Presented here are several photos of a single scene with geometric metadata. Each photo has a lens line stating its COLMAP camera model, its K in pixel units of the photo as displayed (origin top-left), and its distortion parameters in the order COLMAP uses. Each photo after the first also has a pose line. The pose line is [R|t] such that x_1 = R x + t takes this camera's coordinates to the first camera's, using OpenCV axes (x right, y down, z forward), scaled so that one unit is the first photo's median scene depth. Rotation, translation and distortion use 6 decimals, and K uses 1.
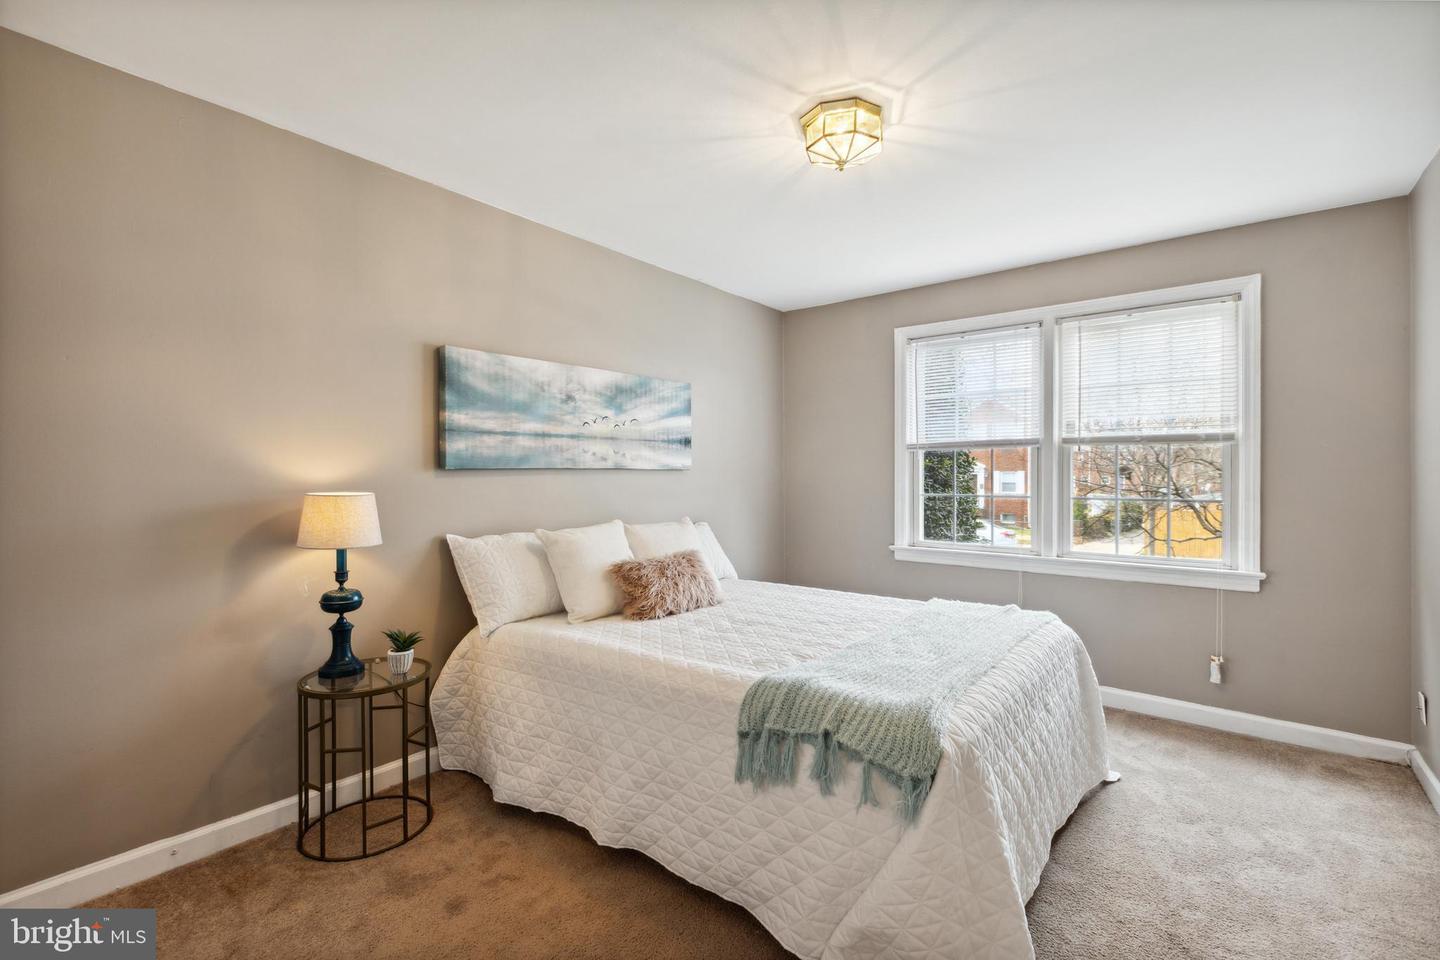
lens RADIAL K [[647.8, 0, 720.0], [0, 647.8, 480.0], [0, 0, 1]] dist [0.000053, -0.000089]
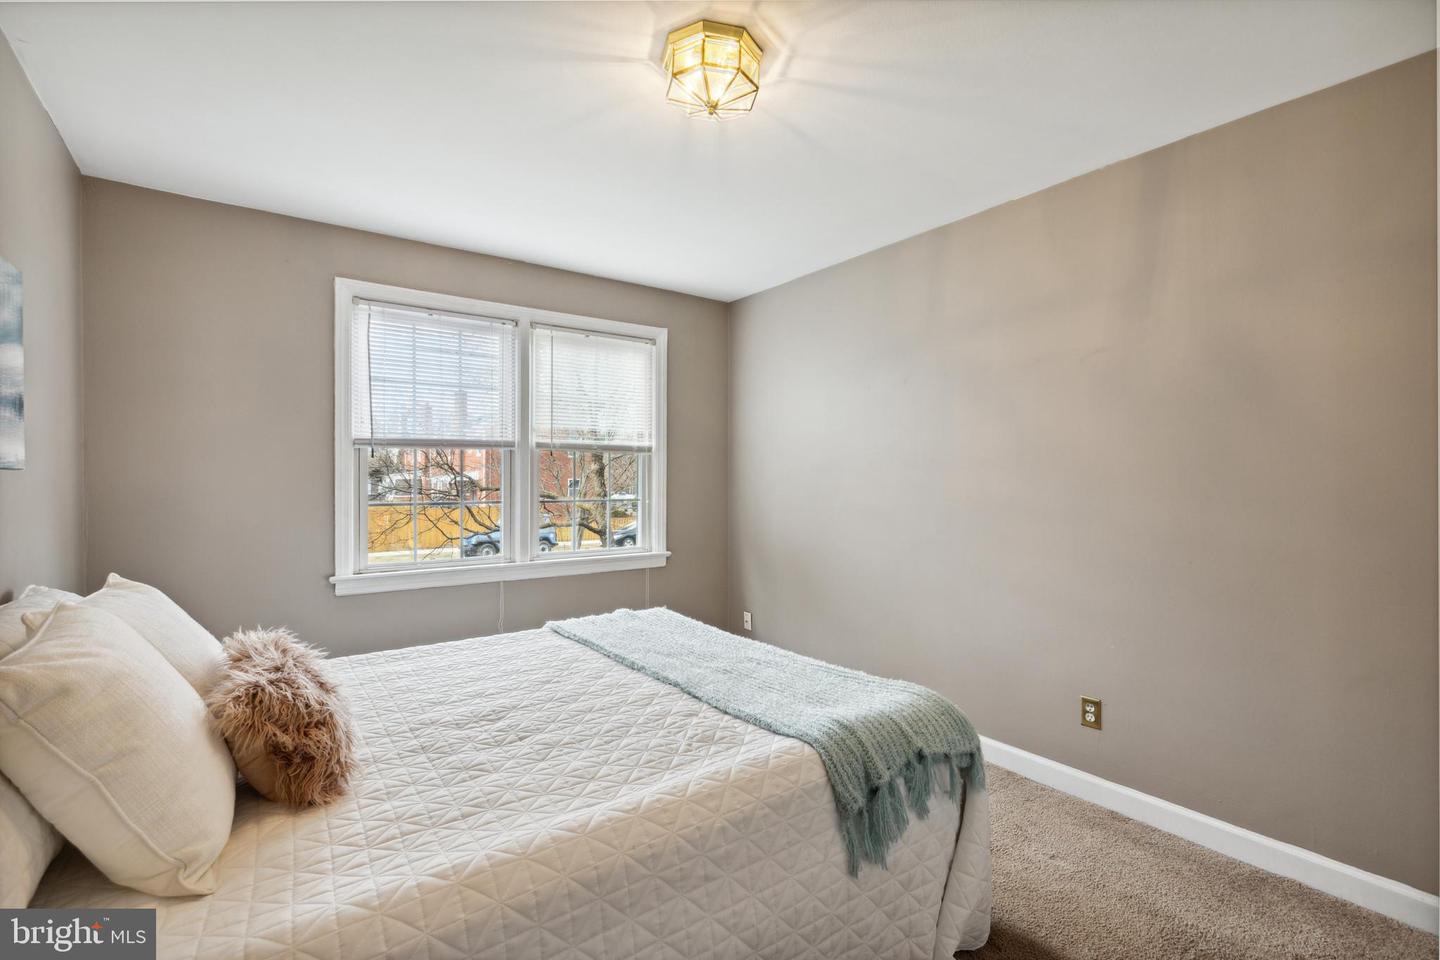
lens RADIAL K [[647.8, 0, 720.0], [0, 647.8, 480.0], [0, 0, 1]] dist [0.000053, -0.000089]
pose [[0.265707, -0.003166, 0.964049, -0.417885], [0.008717, 0.999962, 0.000882, -0.004837], [-0.964014, 0.008170, 0.265725, 0.522842]]
